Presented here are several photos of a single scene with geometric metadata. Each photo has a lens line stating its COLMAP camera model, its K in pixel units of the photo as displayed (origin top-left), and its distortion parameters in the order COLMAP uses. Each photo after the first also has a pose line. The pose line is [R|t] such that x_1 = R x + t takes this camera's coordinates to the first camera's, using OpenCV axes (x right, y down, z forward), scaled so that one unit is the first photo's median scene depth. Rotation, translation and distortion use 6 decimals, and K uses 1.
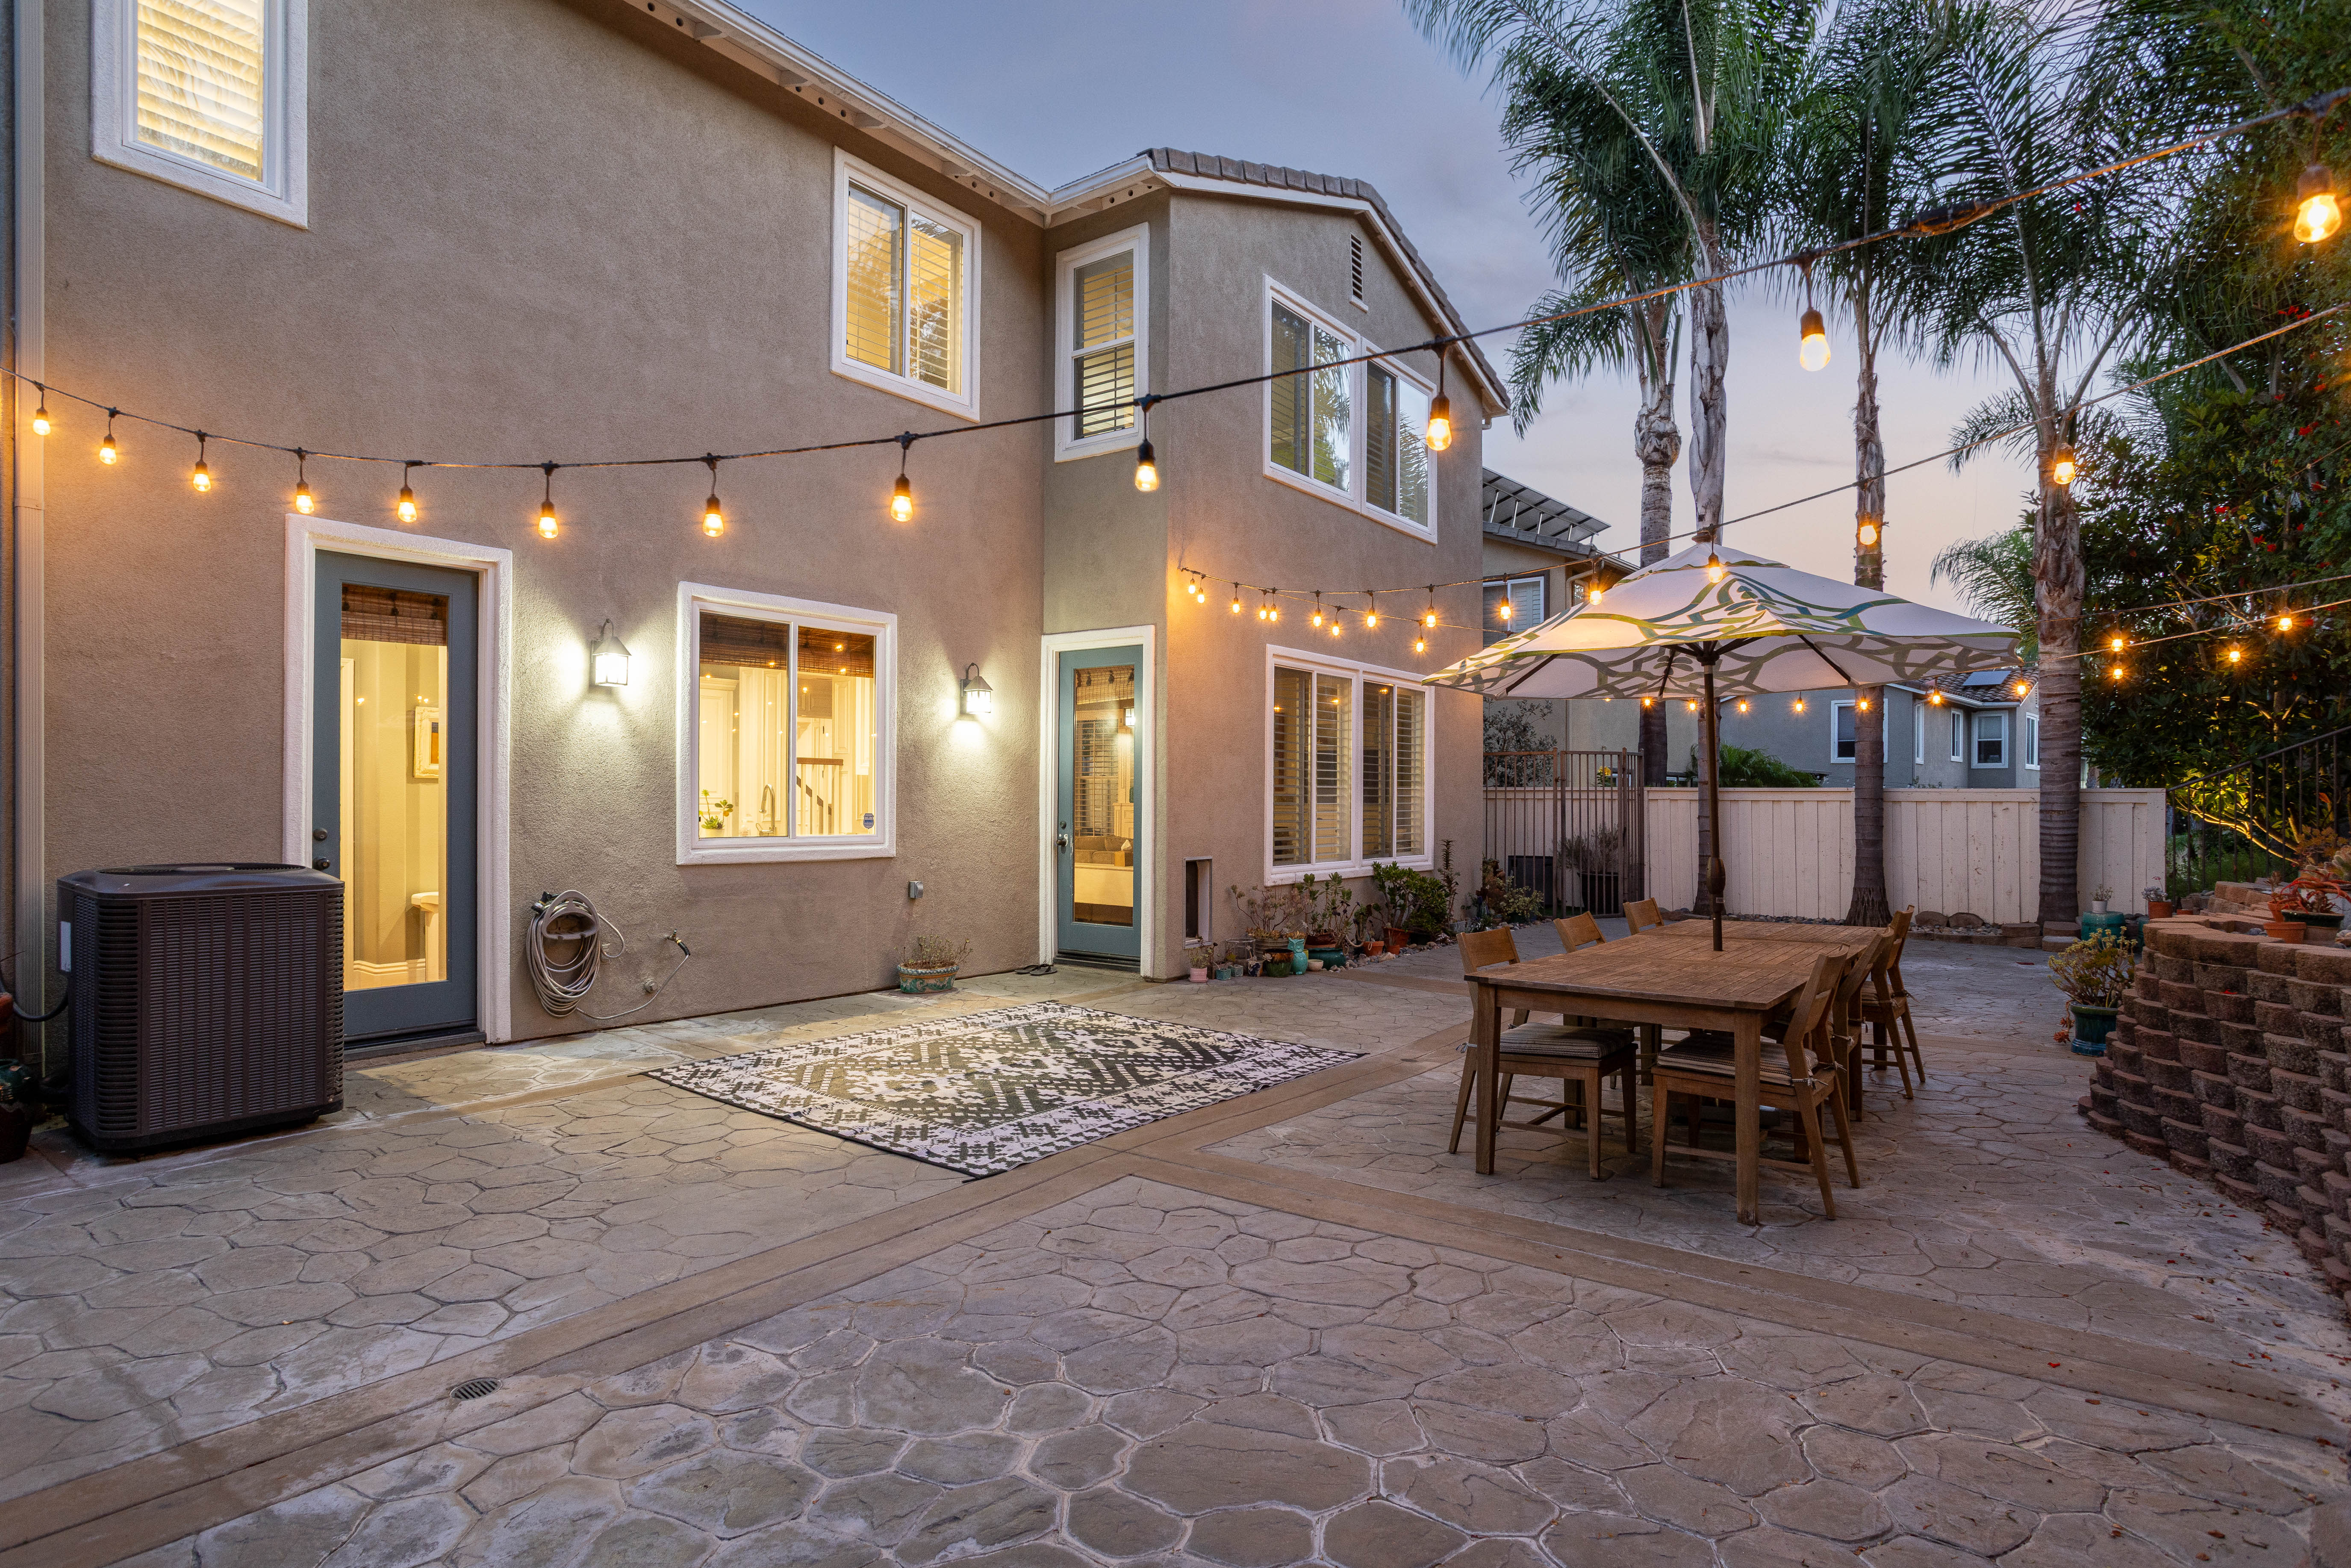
lens RADIAL K [[1258.7, 0, 1167.2], [0, 1258.7, 783.6], [0, 0, 1]] dist [-0.052933, 0.032380]
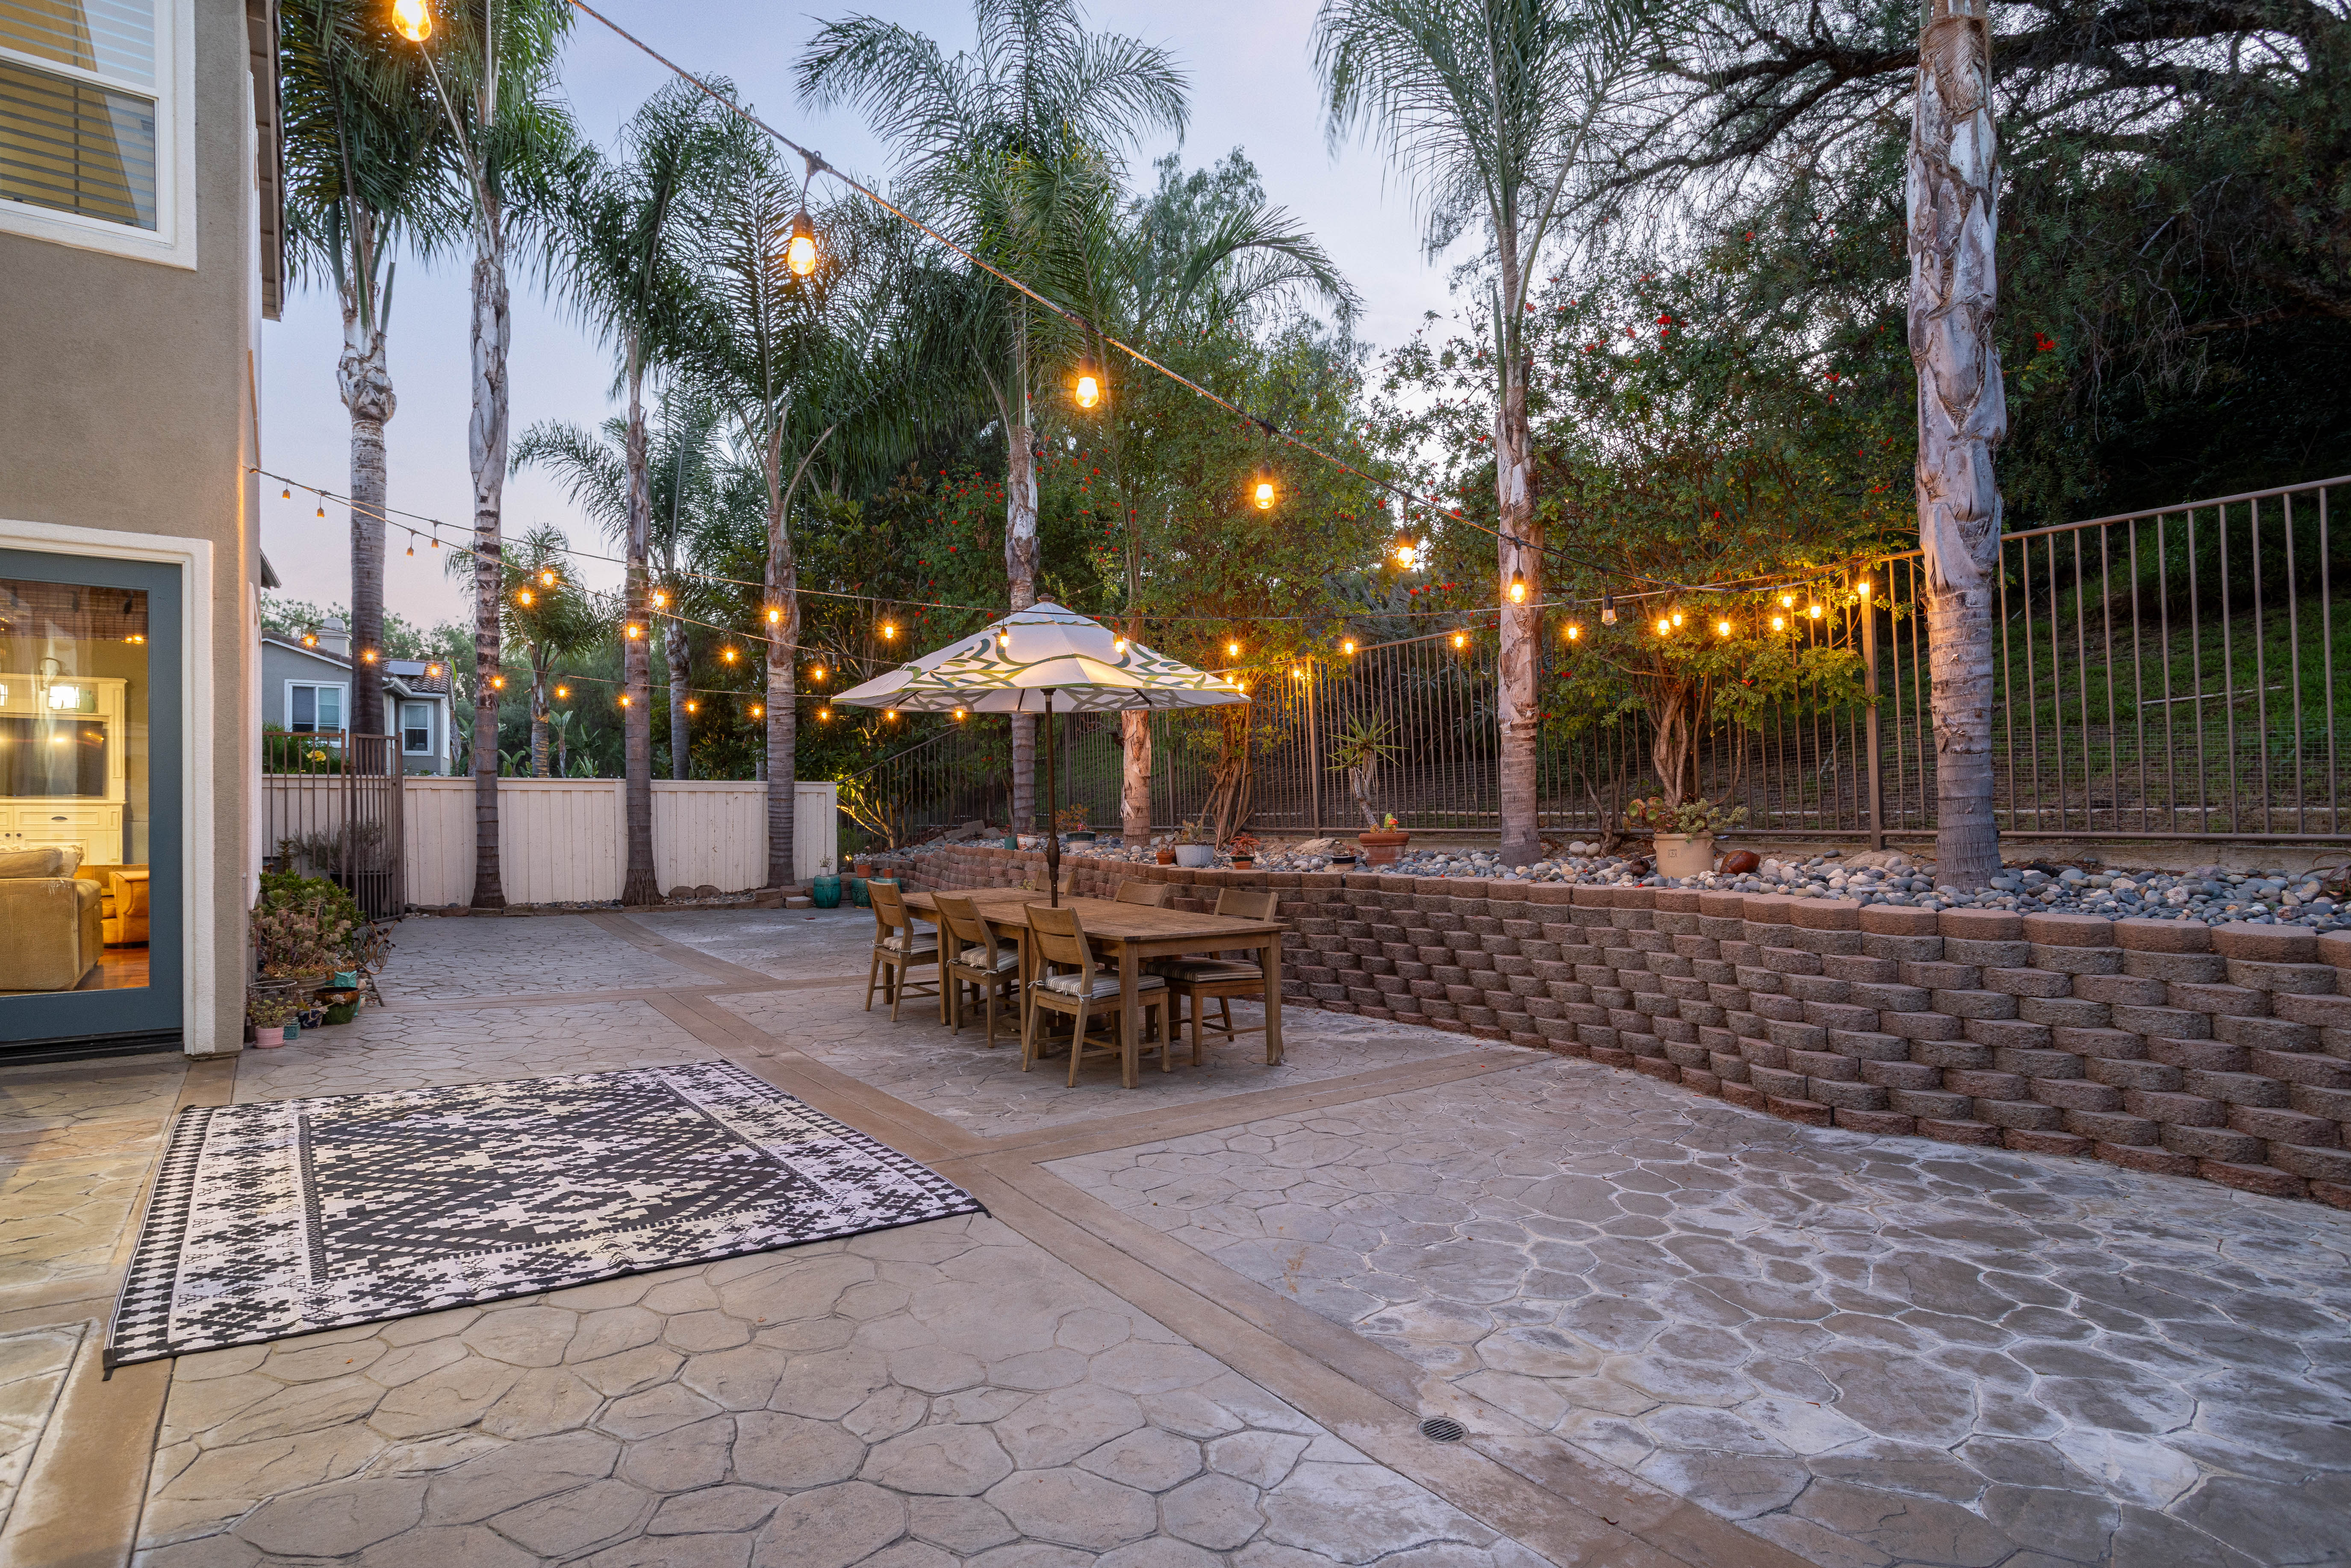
lens RADIAL K [[1258.7, 0, 1167.2], [0, 1258.7, 783.6], [0, 0, 1]] dist [-0.052933, 0.032380]
pose [[0.281190, 0.005544, 0.959636, -0.918993], [-0.019118, 0.999817, -0.000174, -0.004525], [-0.959462, -0.018297, 0.281245, 0.559513]]
